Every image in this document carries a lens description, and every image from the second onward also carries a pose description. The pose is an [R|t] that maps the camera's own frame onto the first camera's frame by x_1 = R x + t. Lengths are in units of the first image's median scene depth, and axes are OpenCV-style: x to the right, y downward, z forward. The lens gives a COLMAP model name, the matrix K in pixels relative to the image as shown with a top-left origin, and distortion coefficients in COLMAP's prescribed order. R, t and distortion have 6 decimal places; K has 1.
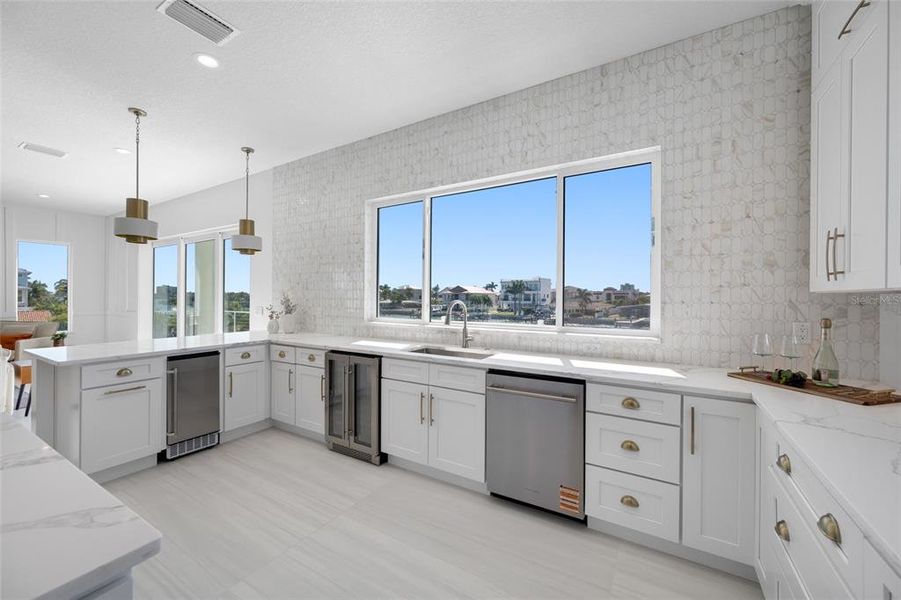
lens RADIAL K [[357.3, 0, 446.4], [0, 357.3, 298.4], [0, 0, 1]] dist [-0.002957, 0.000888]
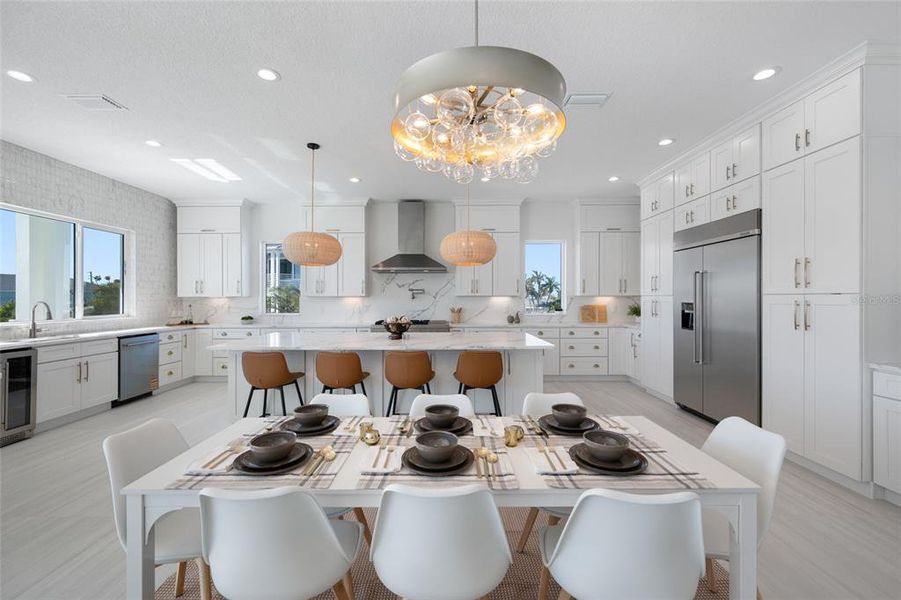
lens RADIAL K [[357.3, 0, 445.4], [0, 357.3, 299.3], [0, 0, 1]] dist [-0.002957, 0.000888]
pose [[-0.521265, -0.004644, 0.853383, -1.359710], [0.004359, 0.999958, 0.008104, -0.004398], [-0.853384, 0.007944, -0.521222, 0.291403]]
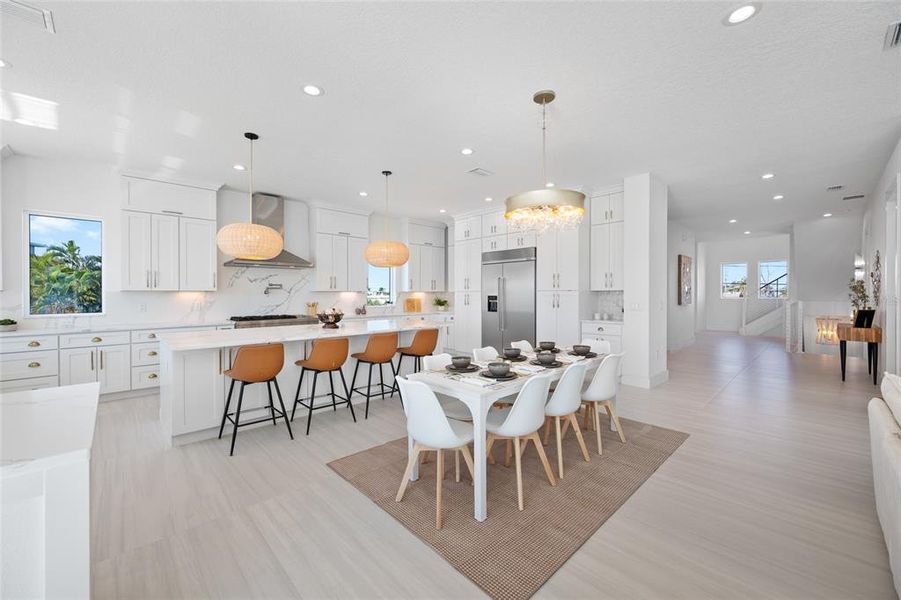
lens RADIAL K [[357.3, 0, 443.7], [0, 357.3, 292.9], [0, 0, 1]] dist [-0.002957, 0.000888]
pose [[-0.963956, -0.000515, 0.266062, -1.085213], [0.000307, 0.999995, 0.003046, -0.003477], [-0.266062, 0.003018, -0.963951, 0.853517]]
